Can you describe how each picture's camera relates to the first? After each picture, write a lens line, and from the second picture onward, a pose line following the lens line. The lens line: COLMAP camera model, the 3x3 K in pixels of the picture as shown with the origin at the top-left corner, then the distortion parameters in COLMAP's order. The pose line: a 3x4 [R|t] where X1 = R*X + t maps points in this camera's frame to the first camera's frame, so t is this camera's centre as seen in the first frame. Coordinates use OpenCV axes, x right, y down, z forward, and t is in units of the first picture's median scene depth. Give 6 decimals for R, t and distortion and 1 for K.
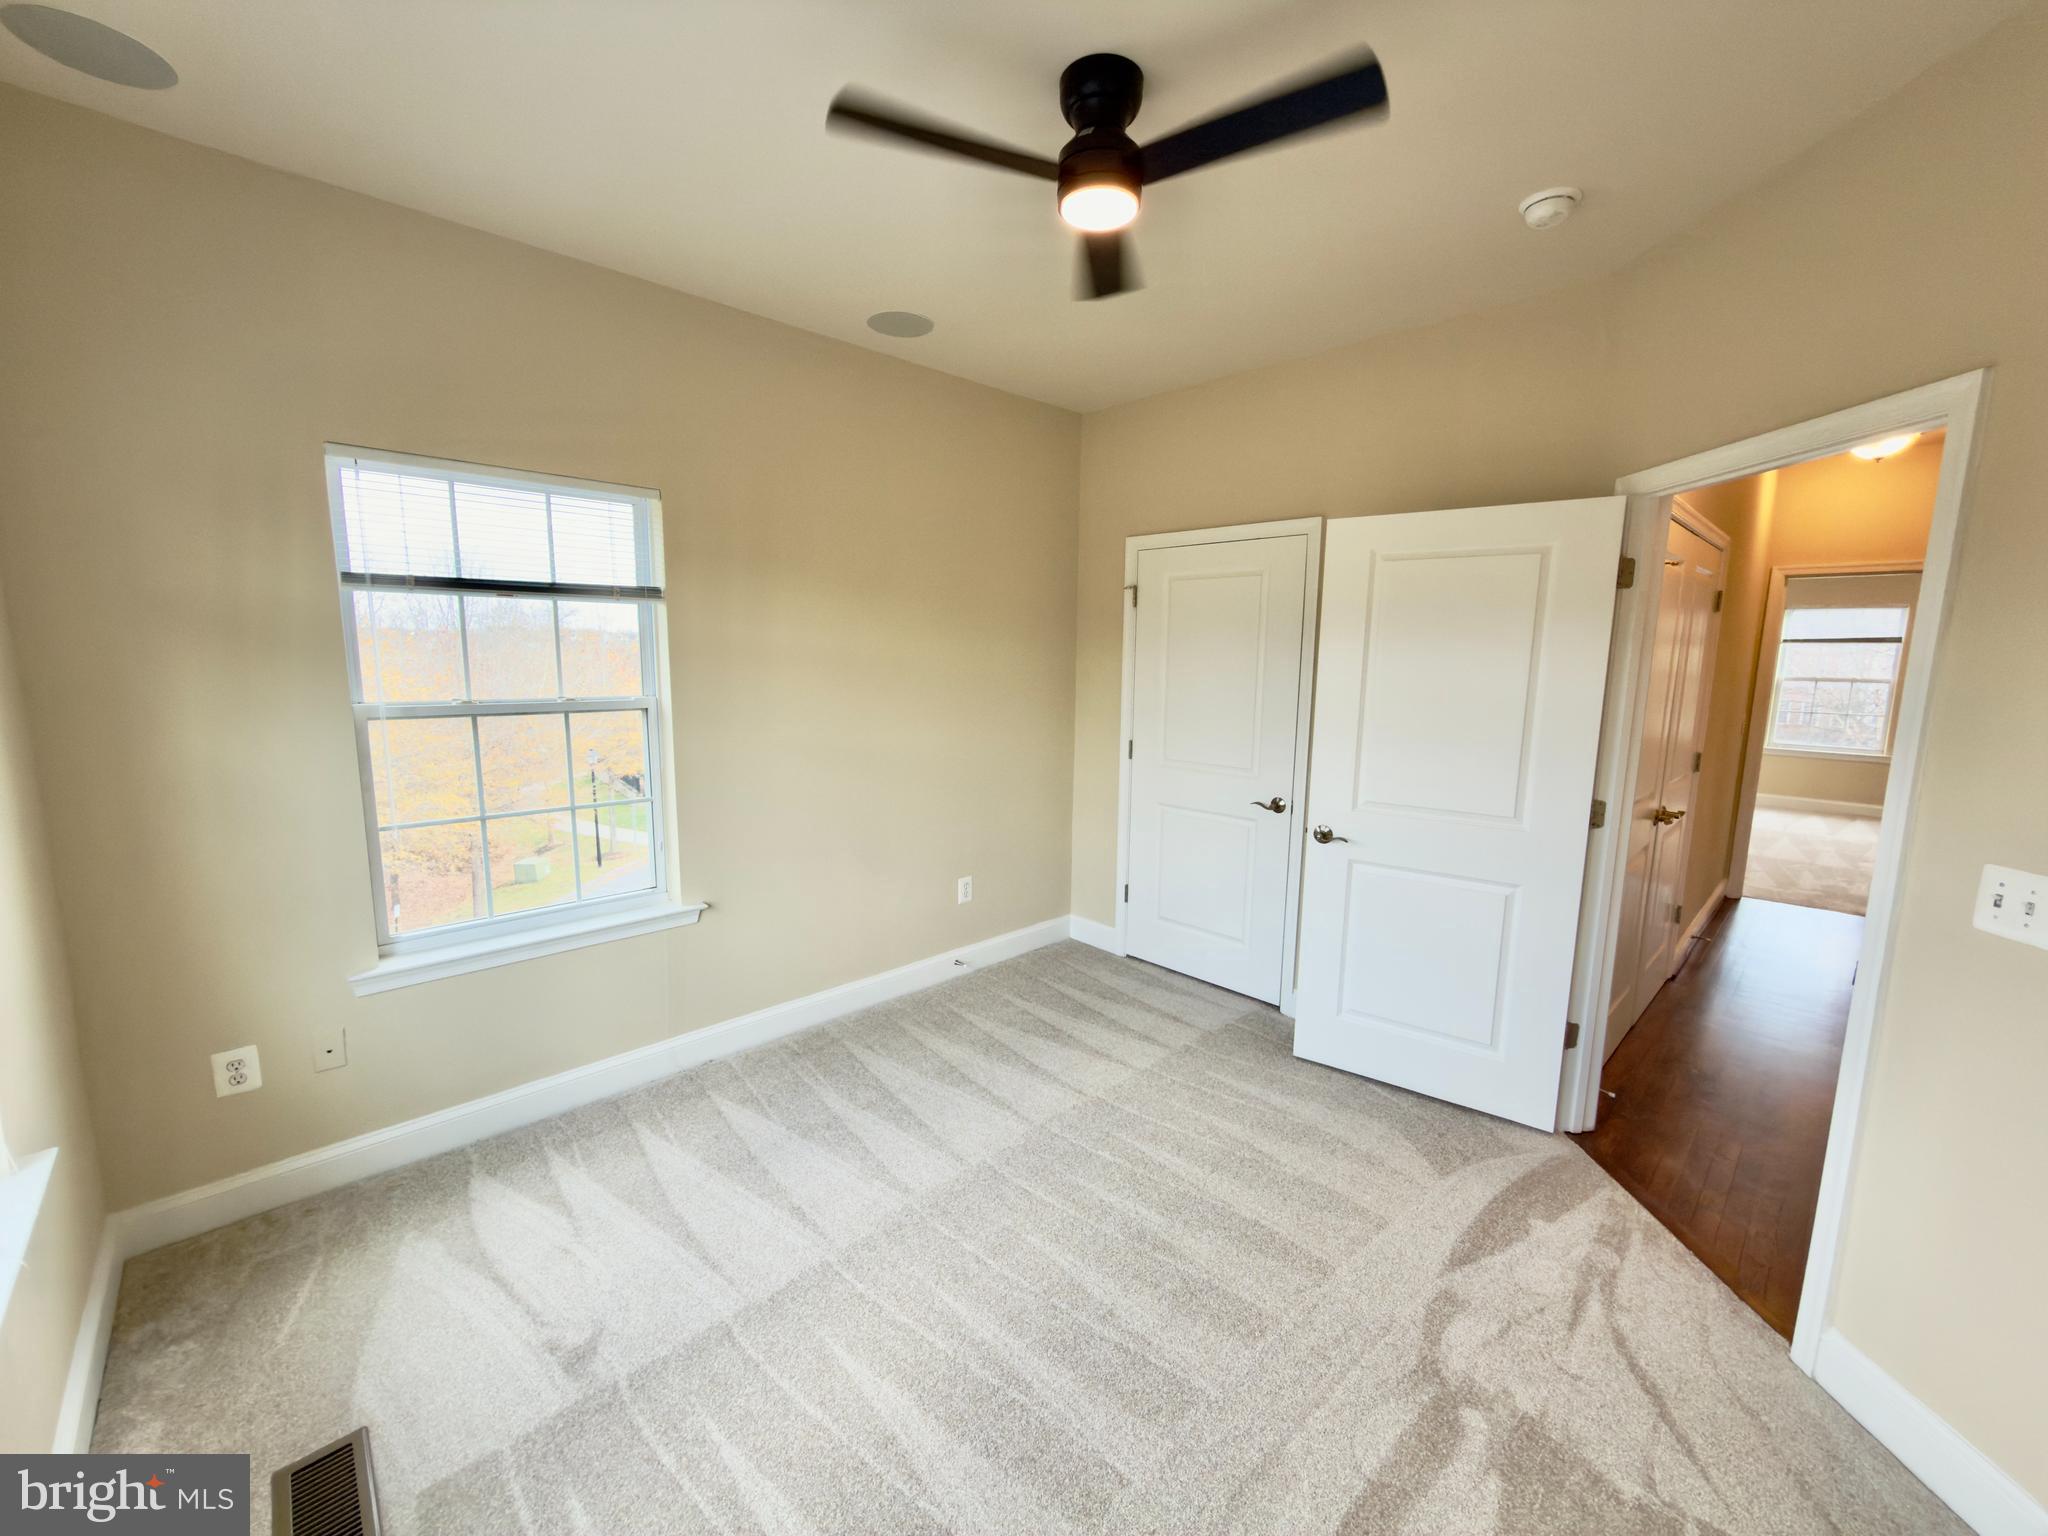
lens RADIAL K [[815.0, 0, 1029.2], [0, 815.0, 769.3], [0, 0, 1]] dist [0.001625, 0.000294]
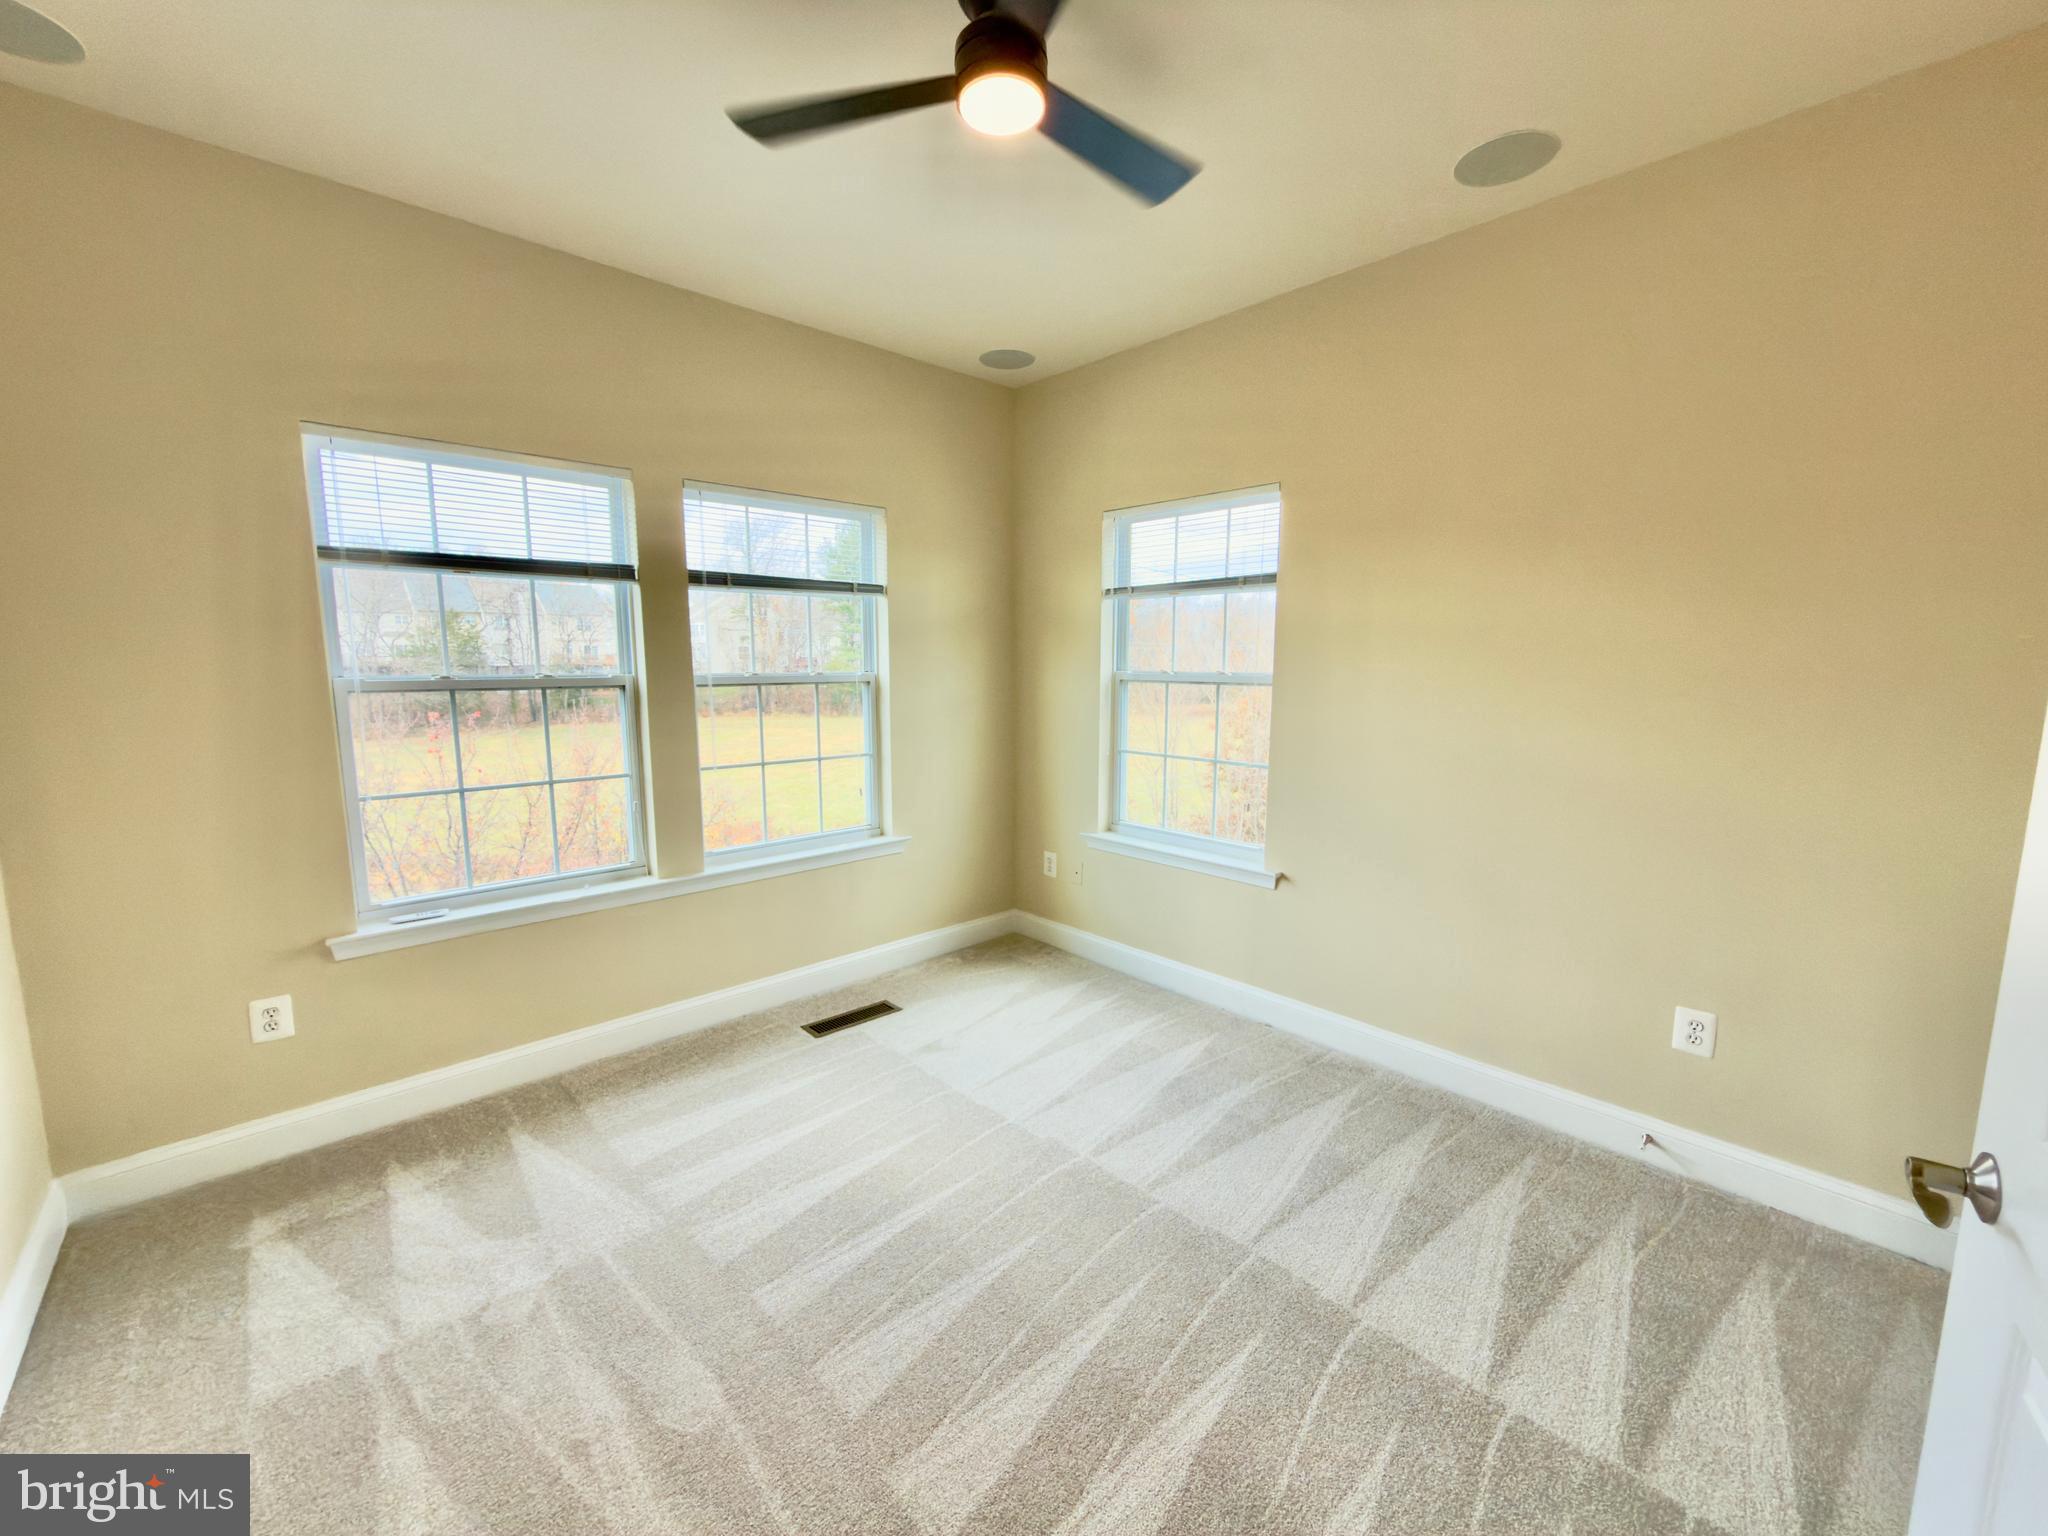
lens RADIAL K [[815.0, 0, 1029.2], [0, 815.0, 769.3], [0, 0, 1]] dist [0.001625, 0.000294]
pose [[-0.013700, 0.119065, -0.992792, 0.656467], [-0.147210, 0.981826, 0.119782, -0.047322], [0.989010, 0.147789, 0.004077, 0.692316]]
